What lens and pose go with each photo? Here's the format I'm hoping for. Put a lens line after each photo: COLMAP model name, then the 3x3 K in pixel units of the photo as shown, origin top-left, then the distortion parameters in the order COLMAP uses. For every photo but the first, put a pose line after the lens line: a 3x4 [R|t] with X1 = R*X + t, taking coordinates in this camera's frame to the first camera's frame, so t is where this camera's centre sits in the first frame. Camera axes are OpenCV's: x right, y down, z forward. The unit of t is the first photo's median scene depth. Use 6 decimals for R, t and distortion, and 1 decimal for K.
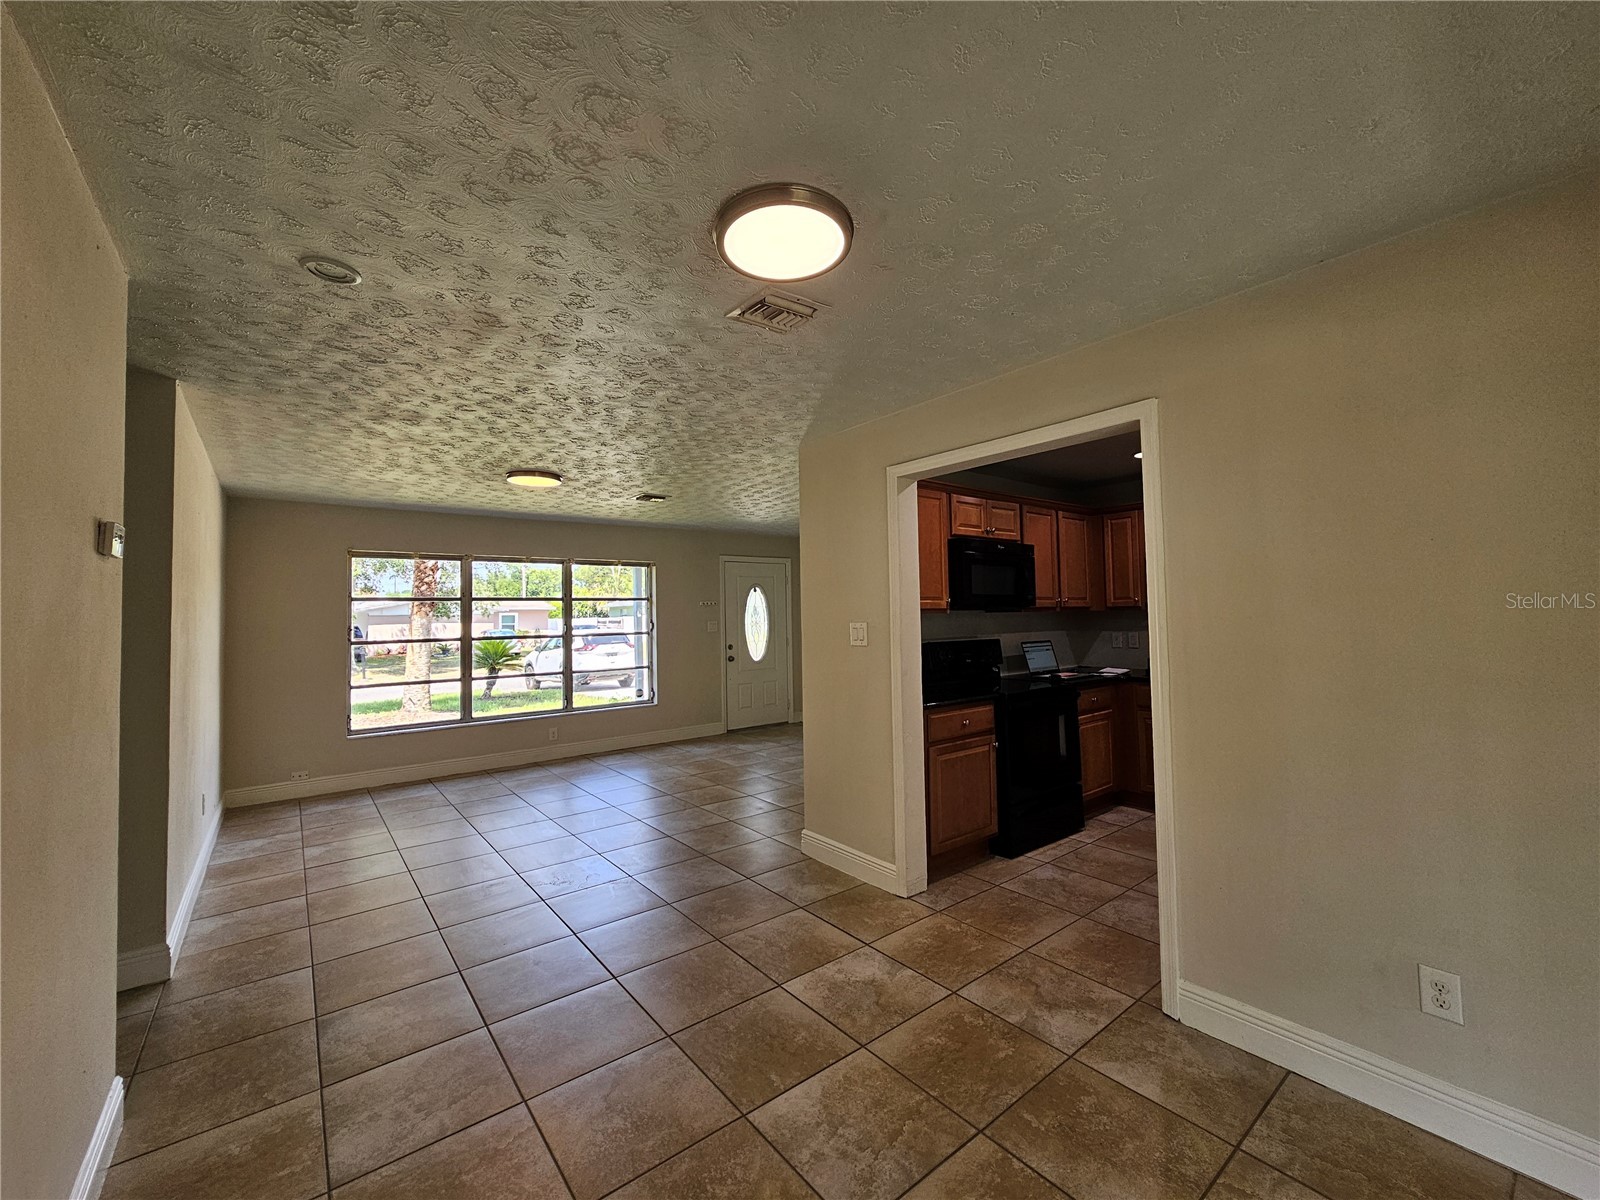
lens RADIAL K [[653.9, 0, 811.6], [0, 653.9, 591.0], [0, 0, 1]] dist [-0.004172, 0.002046]
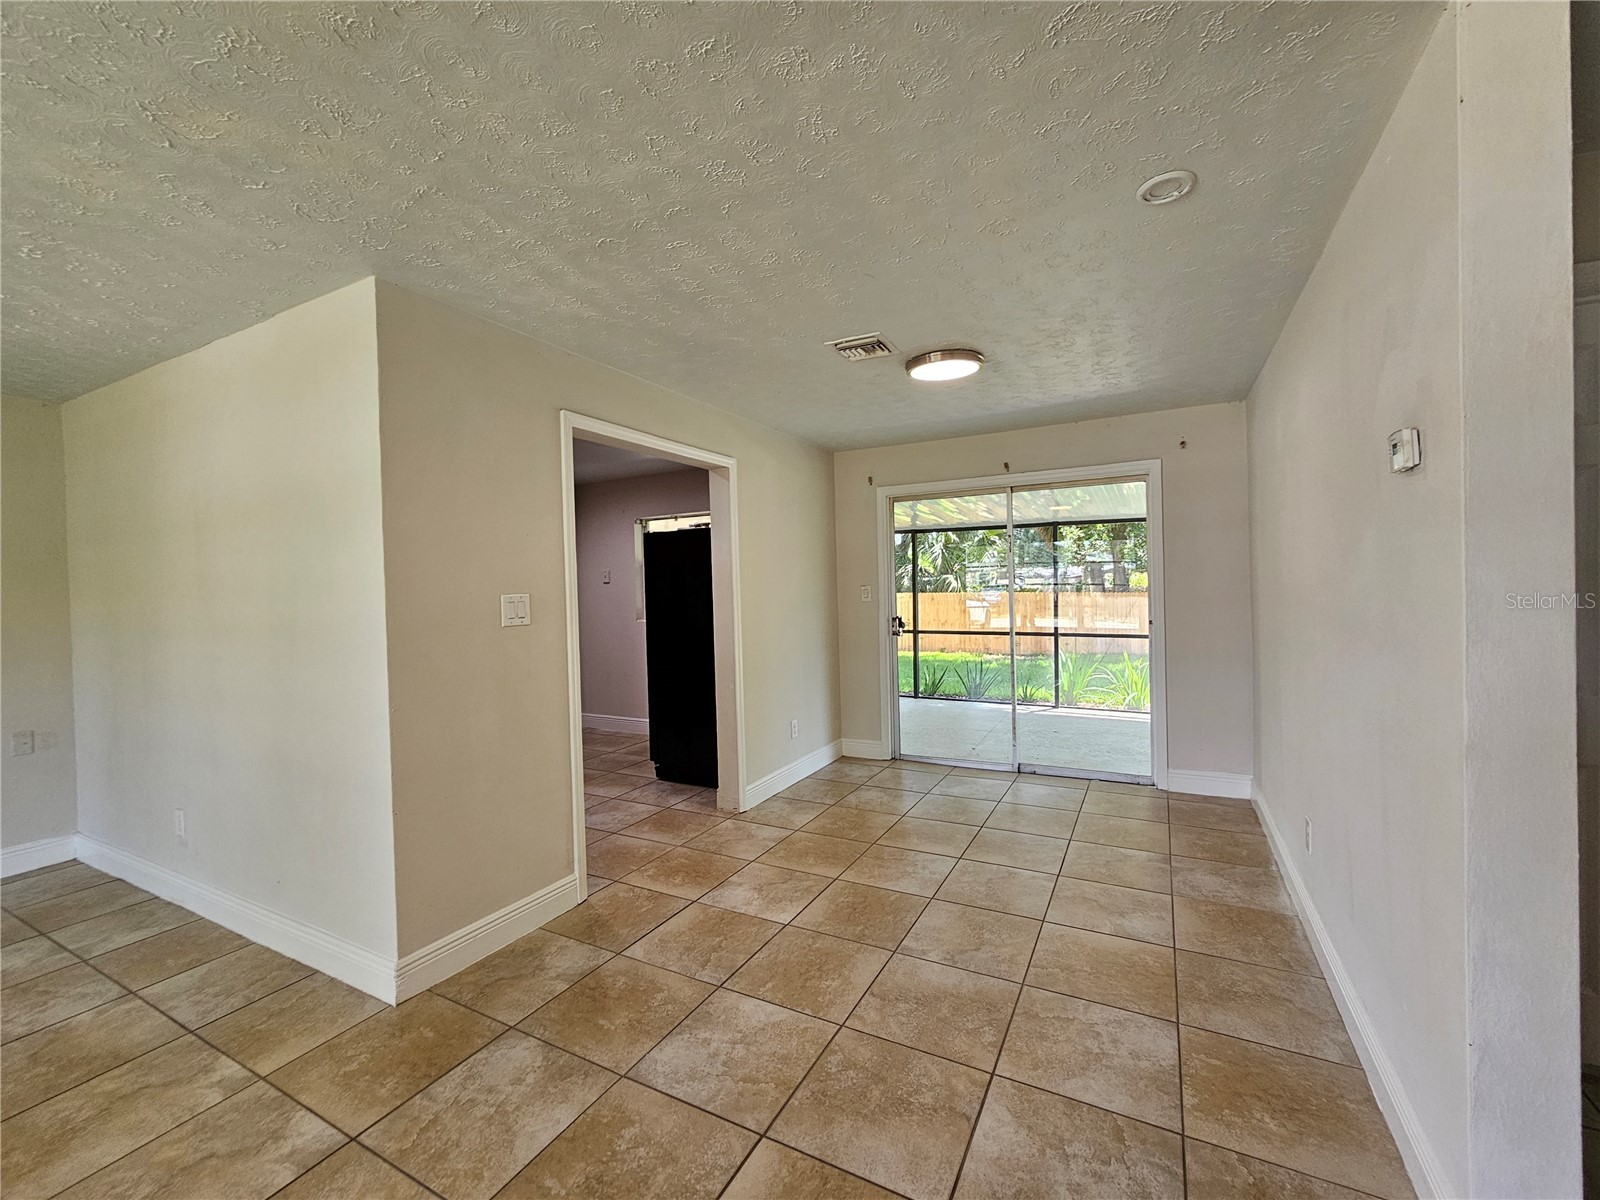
lens RADIAL K [[662.3, 0, 810.2], [0, 662.3, 593.9], [0, 0, 1]] dist [-0.001384, 0.000036]
pose [[-0.398483, 0.018945, 0.916980, -0.706172], [-0.000793, 0.999779, -0.021000, 0.059704], [-0.917175, -0.009095, -0.398380, 0.931848]]
